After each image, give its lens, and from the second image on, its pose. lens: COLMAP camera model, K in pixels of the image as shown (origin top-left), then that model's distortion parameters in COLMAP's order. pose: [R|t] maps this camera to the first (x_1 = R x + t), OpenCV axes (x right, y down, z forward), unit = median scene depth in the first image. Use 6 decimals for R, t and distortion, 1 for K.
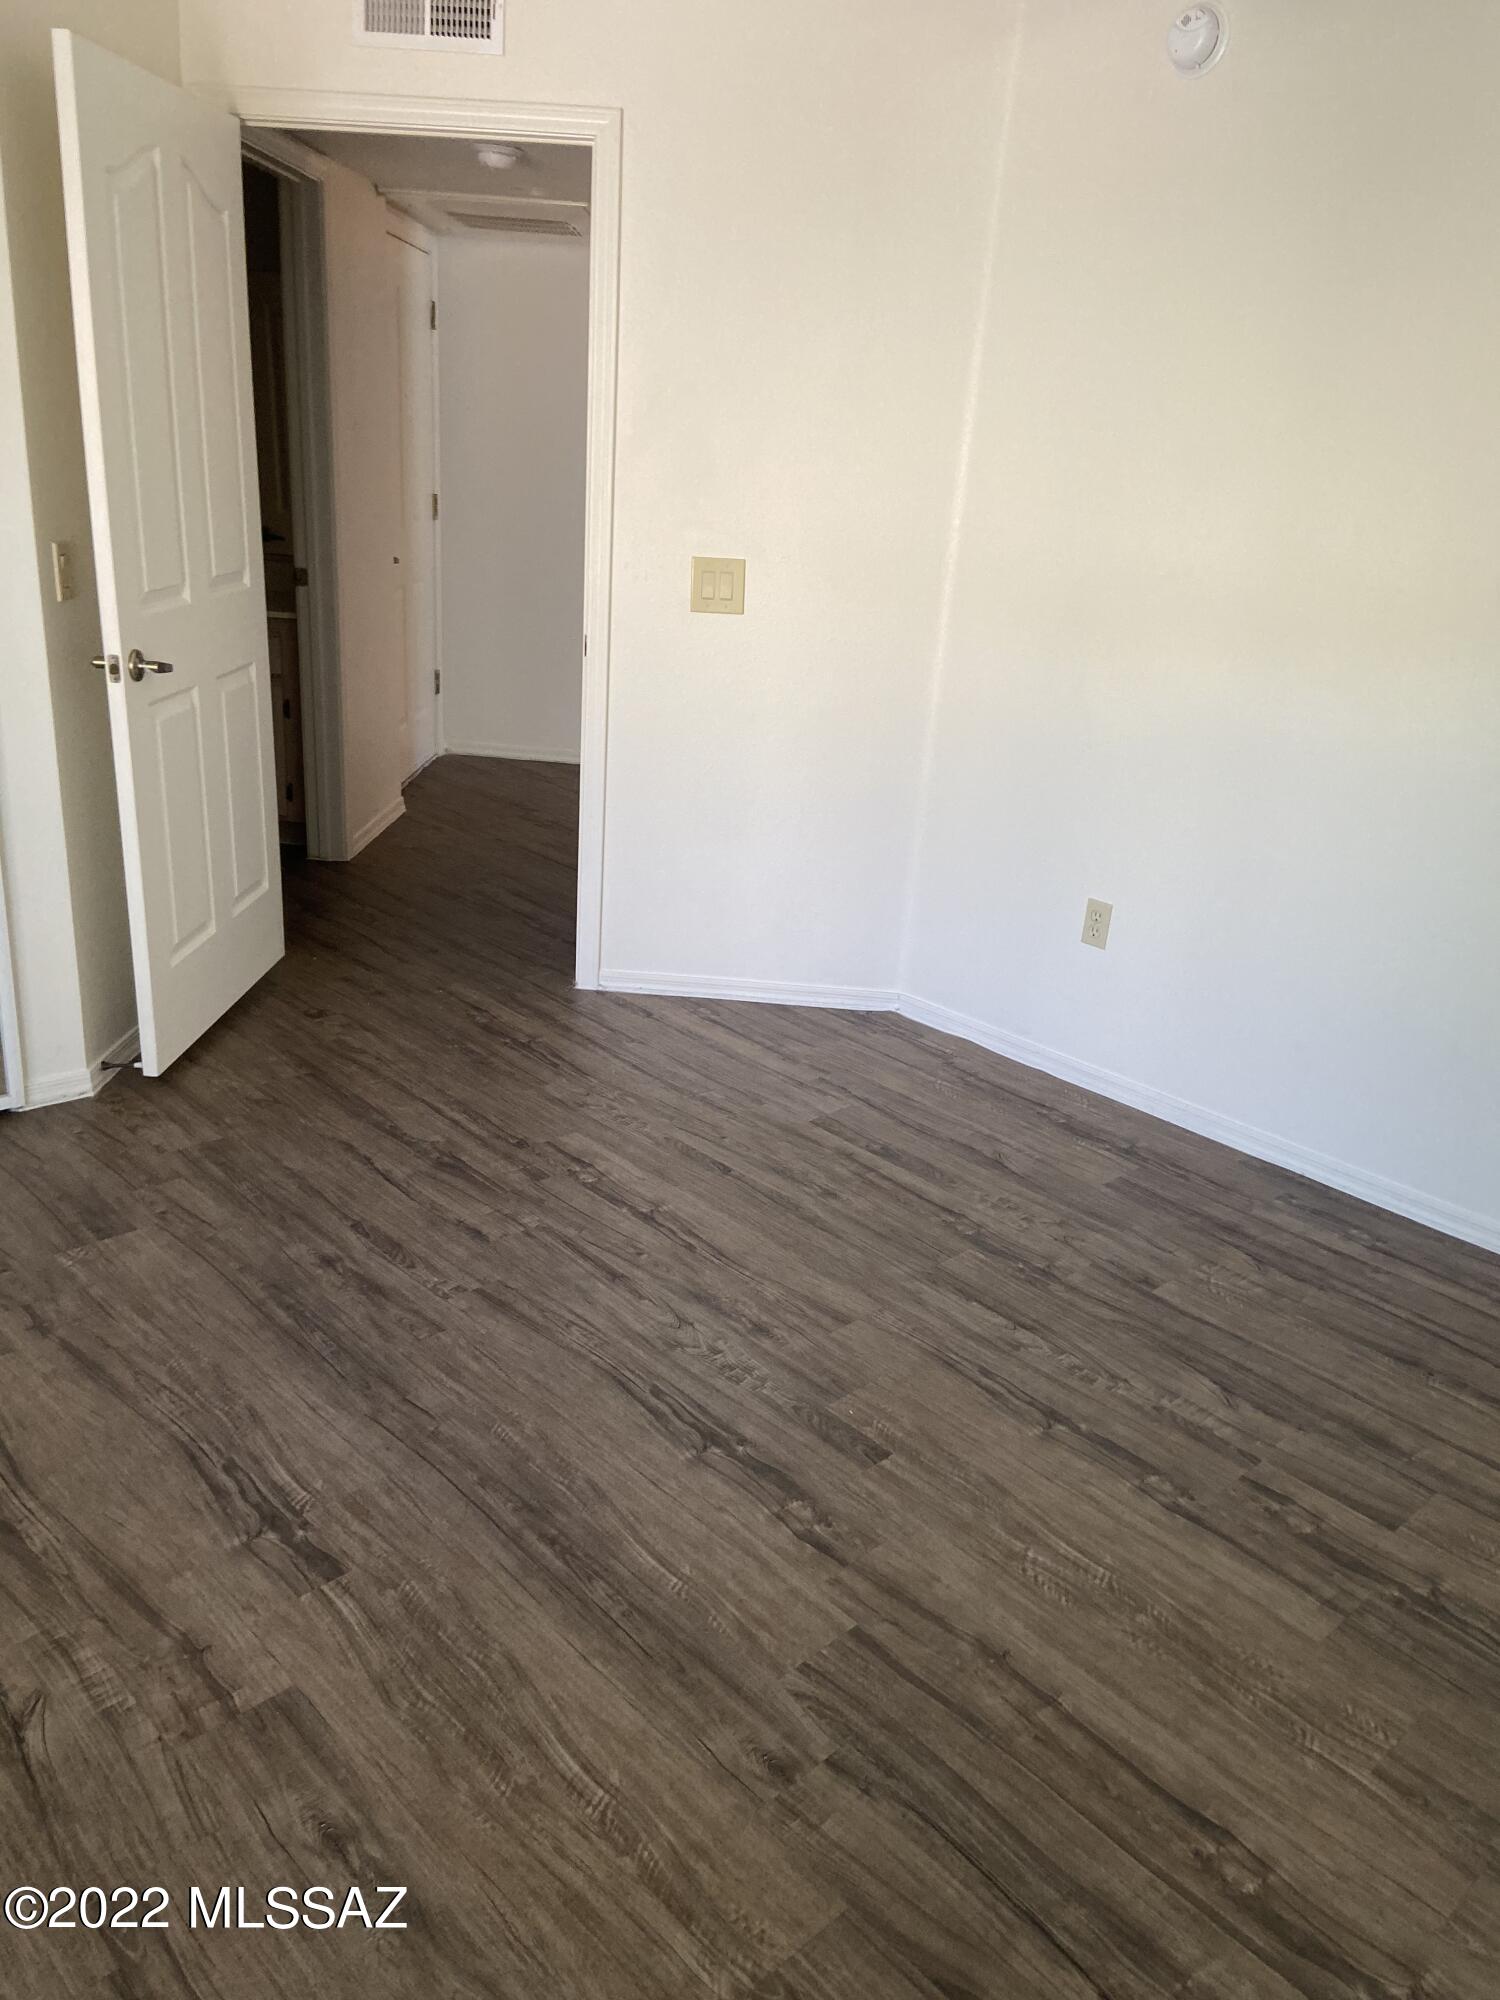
lens RADIAL K [[1499.4, 0, 746.8], [0, 1499.4, 996.9], [0, 0, 1]] dist [0.120697, -0.136222]
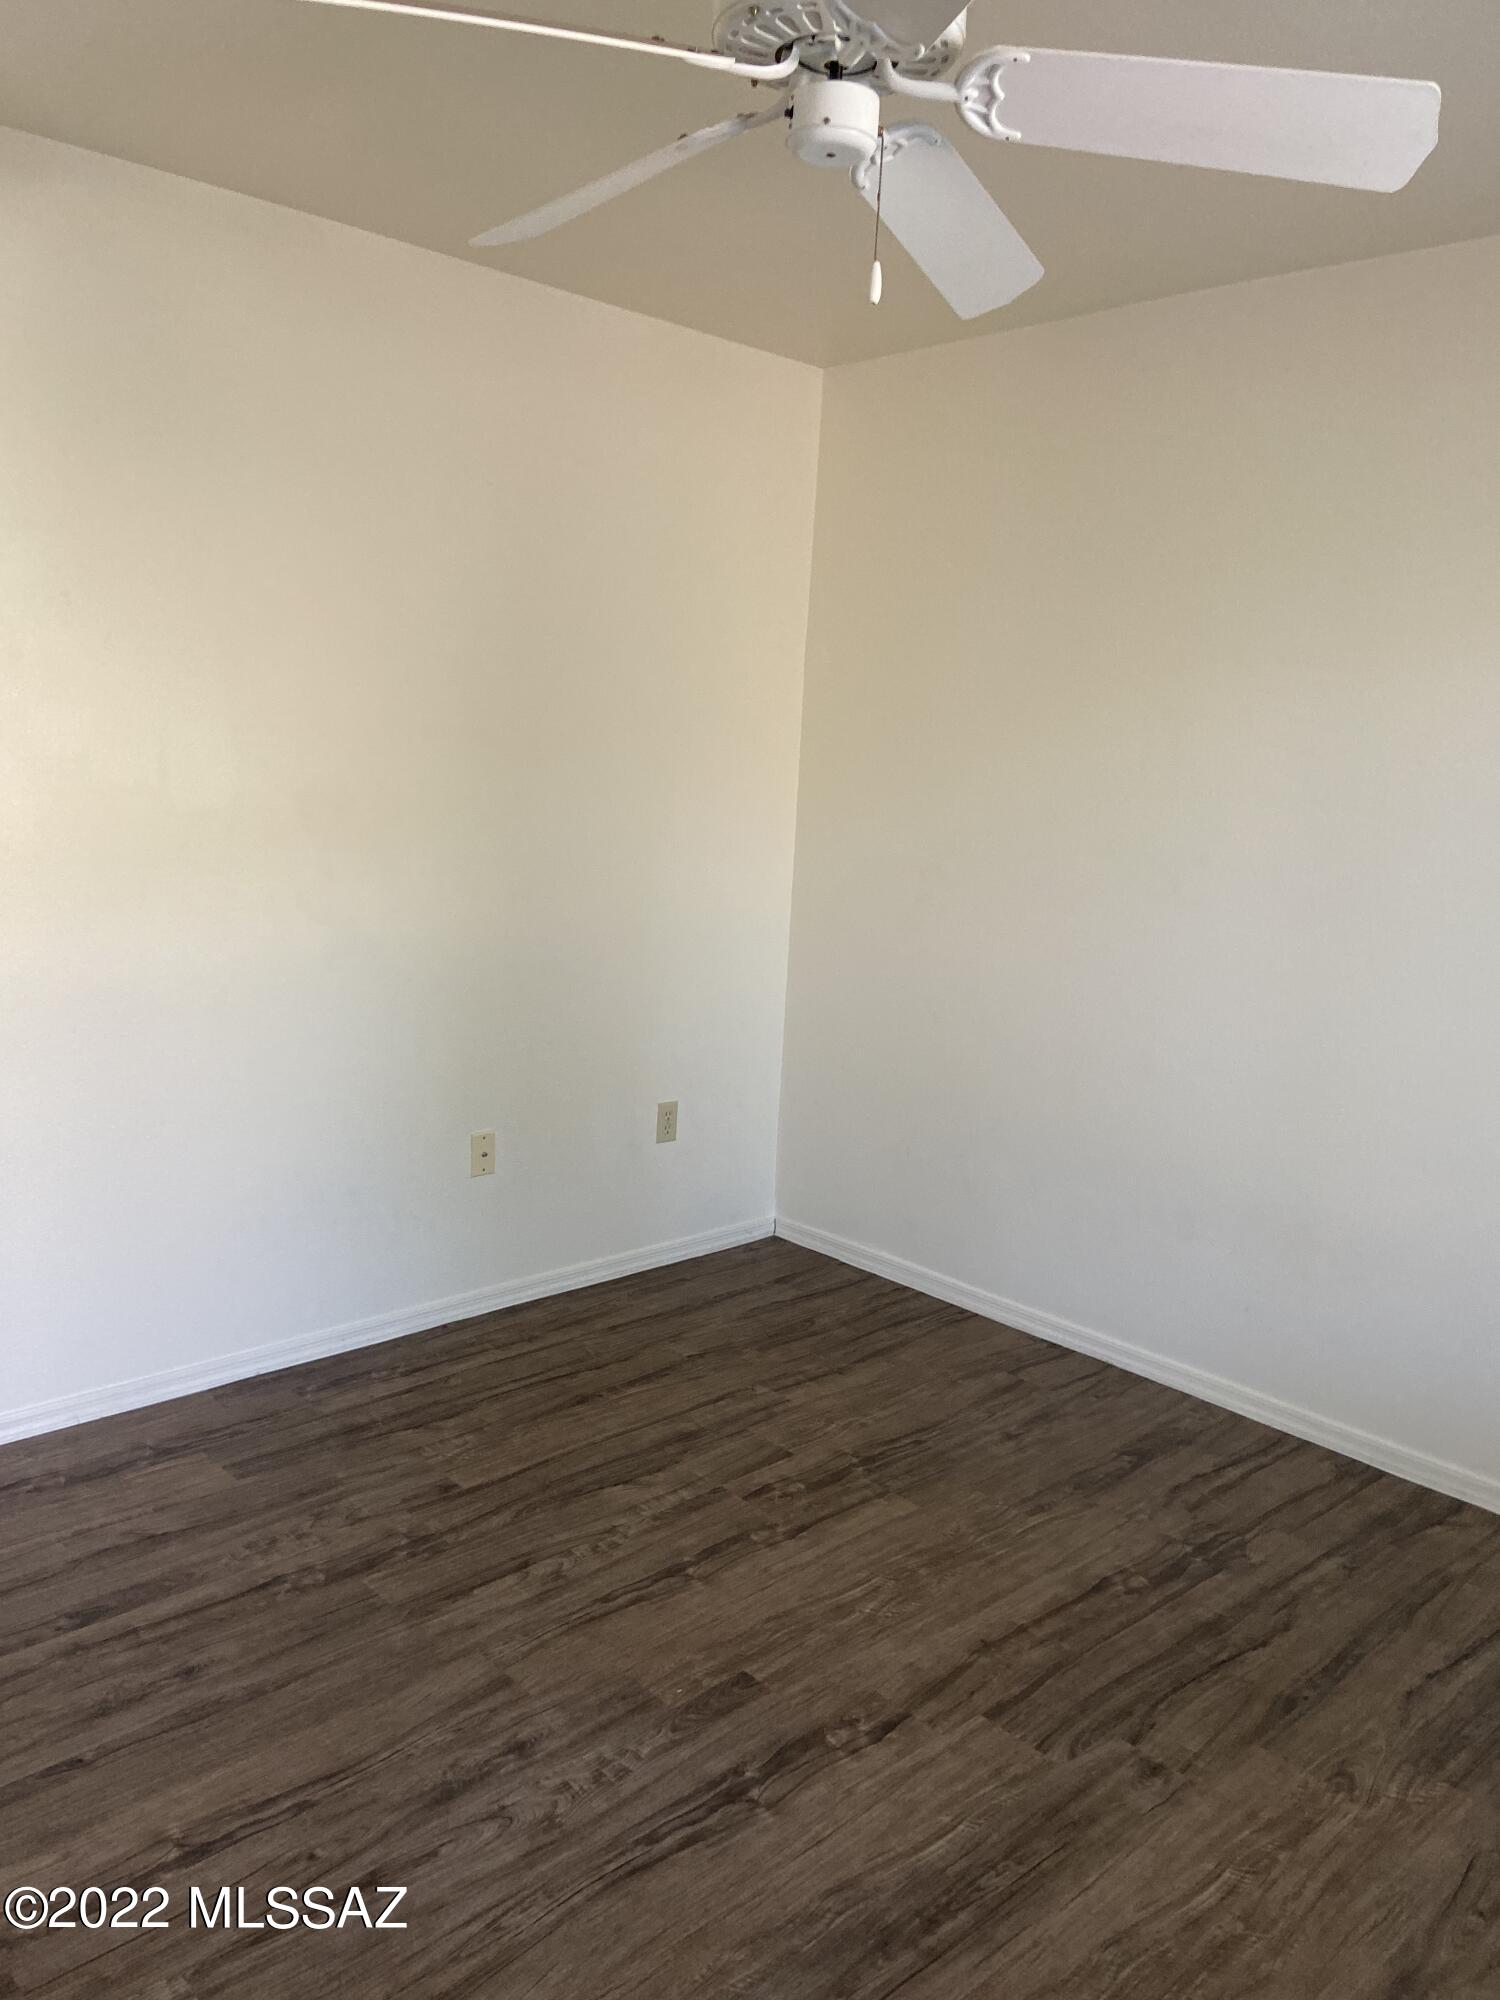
lens RADIAL K [[1499.4, 0, 737.7], [0, 1499.4, 981.4], [0, 0, 1]] dist [0.120697, -0.136222]
pose [[0.006828, -0.223239, 0.974740, -0.773169], [0.299803, 0.930380, 0.210980, -0.336669], [-0.953977, 0.290789, 0.073280, 0.760232]]
